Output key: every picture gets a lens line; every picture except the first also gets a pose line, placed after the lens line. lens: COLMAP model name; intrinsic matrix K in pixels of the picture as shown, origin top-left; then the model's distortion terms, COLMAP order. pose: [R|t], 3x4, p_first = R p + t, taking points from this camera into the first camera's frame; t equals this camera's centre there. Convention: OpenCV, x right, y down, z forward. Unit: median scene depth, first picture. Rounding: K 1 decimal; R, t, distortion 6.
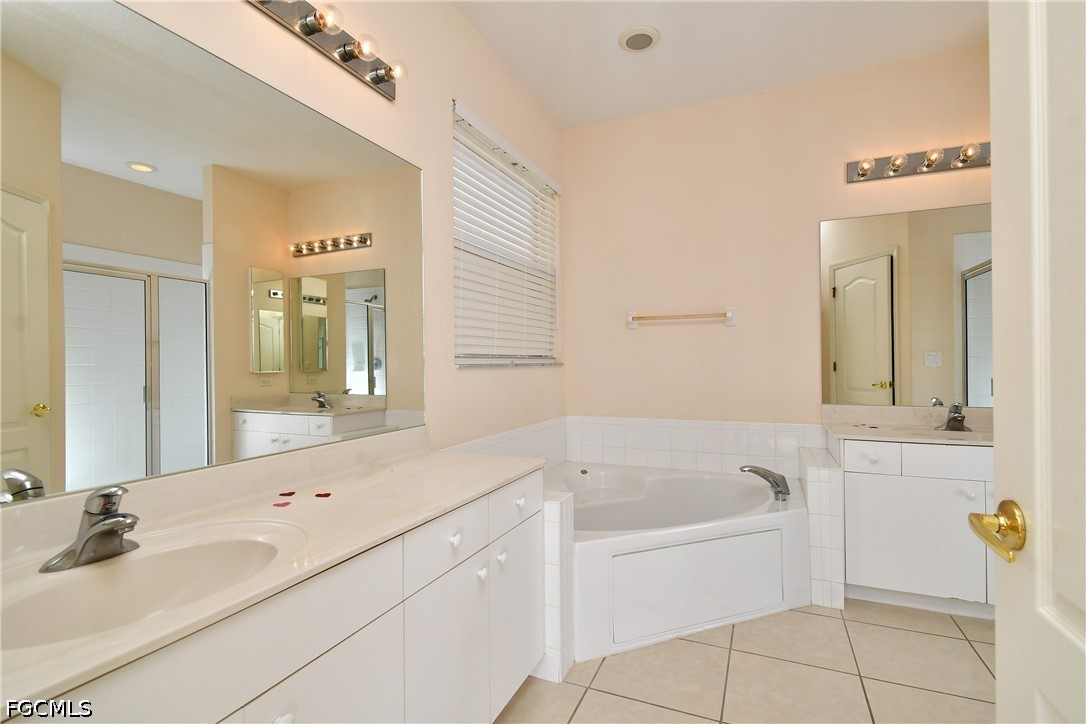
lens RADIAL K [[497.0, 0, 545.6], [0, 497.0, 363.2], [0, 0, 1]] dist [0.004293, 0.000454]
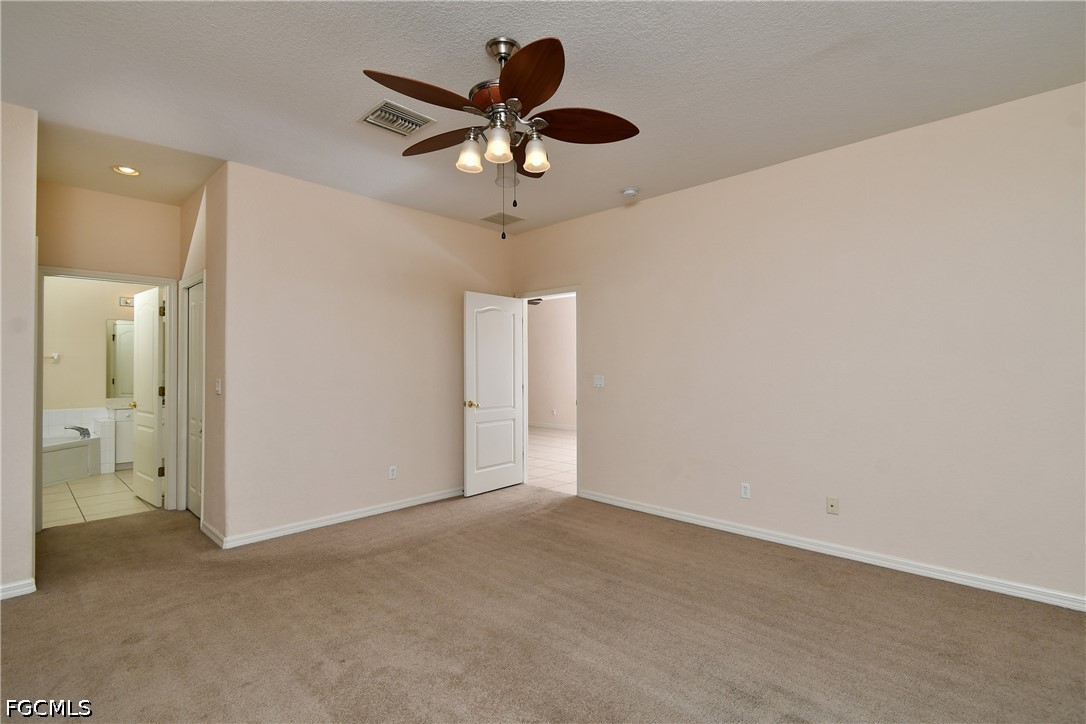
lens RADIAL K [[497.0, 0, 541.8], [0, 497.0, 365.8], [0, 0, 1]] dist [0.004293, 0.000454]
pose [[0.331715, 0.014641, 0.943266, -1.032064], [0.002674, 0.999861, -0.016459, -0.026107], [-0.943376, 0.007982, 0.331629, -1.803008]]
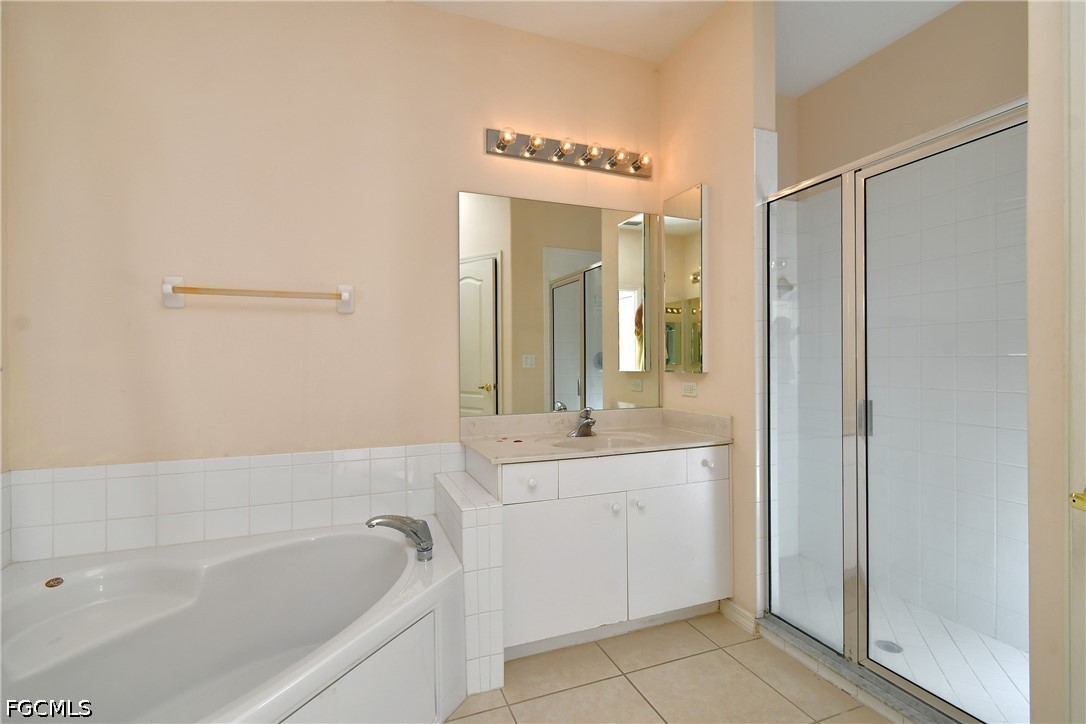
lens RADIAL K [[497.0, 0, 548.6], [0, 497.0, 364.4], [0, 0, 1]] dist [0.004293, 0.000454]
pose [[0.697206, 0.001729, 0.716868, 0.078961], [-0.001752, 0.999998, -0.000707, -0.002787], [-0.716868, -0.000763, 0.697208, 0.349676]]
